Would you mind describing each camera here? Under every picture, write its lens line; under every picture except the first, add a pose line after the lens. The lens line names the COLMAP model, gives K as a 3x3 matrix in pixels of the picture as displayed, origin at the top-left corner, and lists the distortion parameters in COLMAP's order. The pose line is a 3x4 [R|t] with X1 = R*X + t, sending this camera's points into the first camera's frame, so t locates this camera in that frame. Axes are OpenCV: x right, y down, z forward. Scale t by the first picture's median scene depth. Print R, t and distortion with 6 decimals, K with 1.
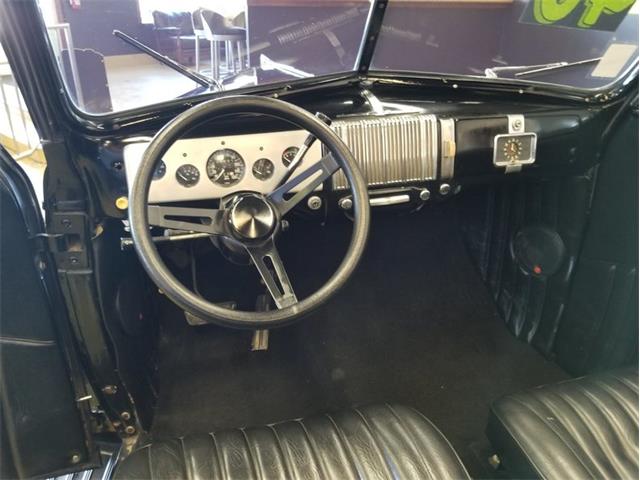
lens RADIAL K [[520.6, 0, 317.5], [0, 520.6, 250.2], [0, 0, 1]] dist [0.031560, -0.073799]
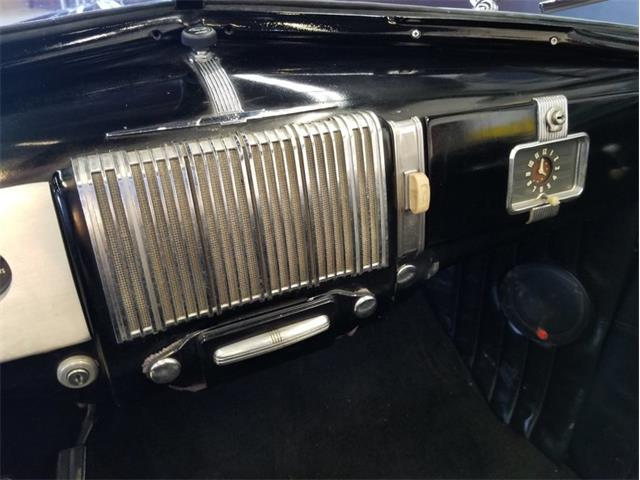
lens RADIAL K [[520.6, 0, 317.5], [0, 520.6, 250.2], [0, 0, 1]] dist [0.031560, -0.073799]
pose [[0.986872, -0.088679, 0.134978, 0.112925], [0.074488, 0.991487, 0.106792, -0.192797], [-0.143299, -0.095336, 0.985077, 0.582232]]
